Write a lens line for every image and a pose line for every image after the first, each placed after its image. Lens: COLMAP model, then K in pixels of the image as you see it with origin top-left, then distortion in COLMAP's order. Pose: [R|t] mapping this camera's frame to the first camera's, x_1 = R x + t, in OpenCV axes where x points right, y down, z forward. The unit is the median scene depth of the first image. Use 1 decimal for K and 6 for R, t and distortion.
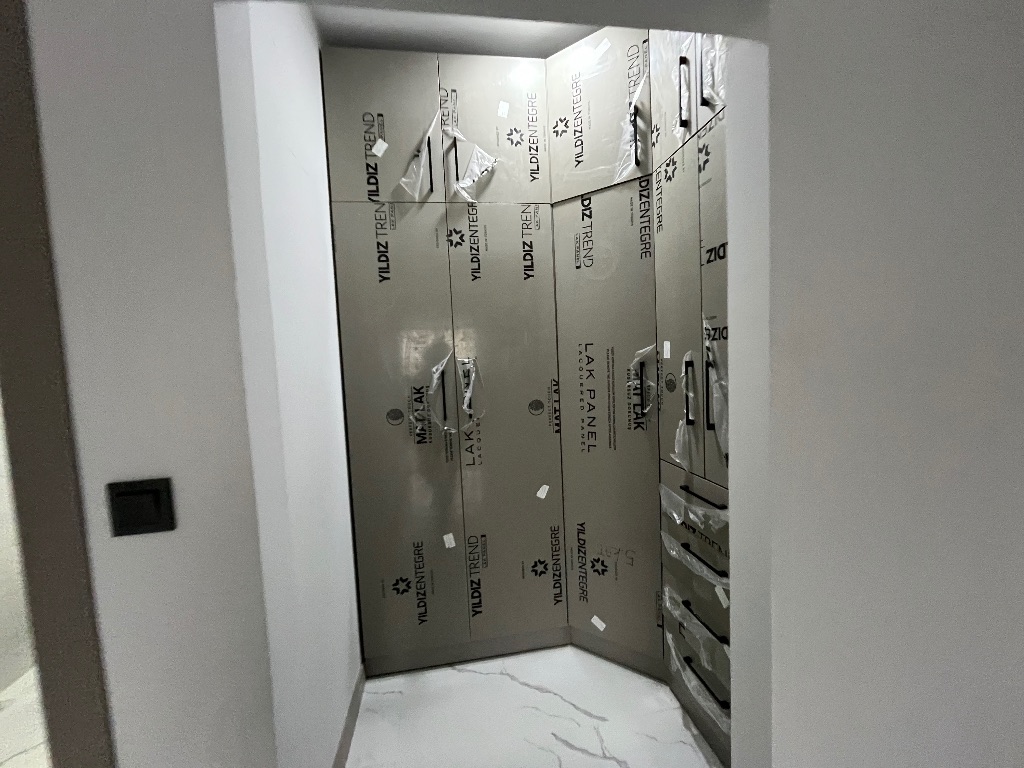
lens RADIAL K [[411.2, 0, 514.3], [0, 411.2, 387.5], [0, 0, 1]] dist [-0.001438, -0.000252]
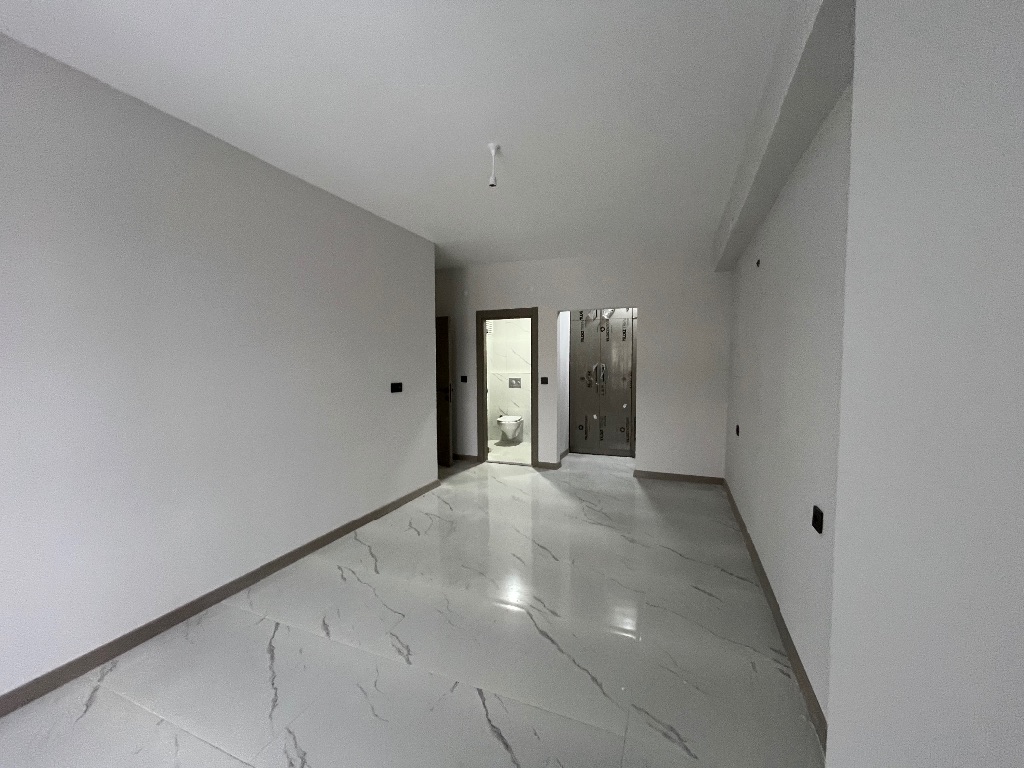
lens RADIAL K [[411.2, 0, 512.2], [0, 411.2, 386.2], [0, 0, 1]] dist [-0.001438, -0.000252]
pose [[0.850512, 0.071845, -0.521026, 1.063774], [-0.072106, 0.997200, 0.019801, 0.106468], [0.520990, 0.020728, 0.853311, -2.382295]]
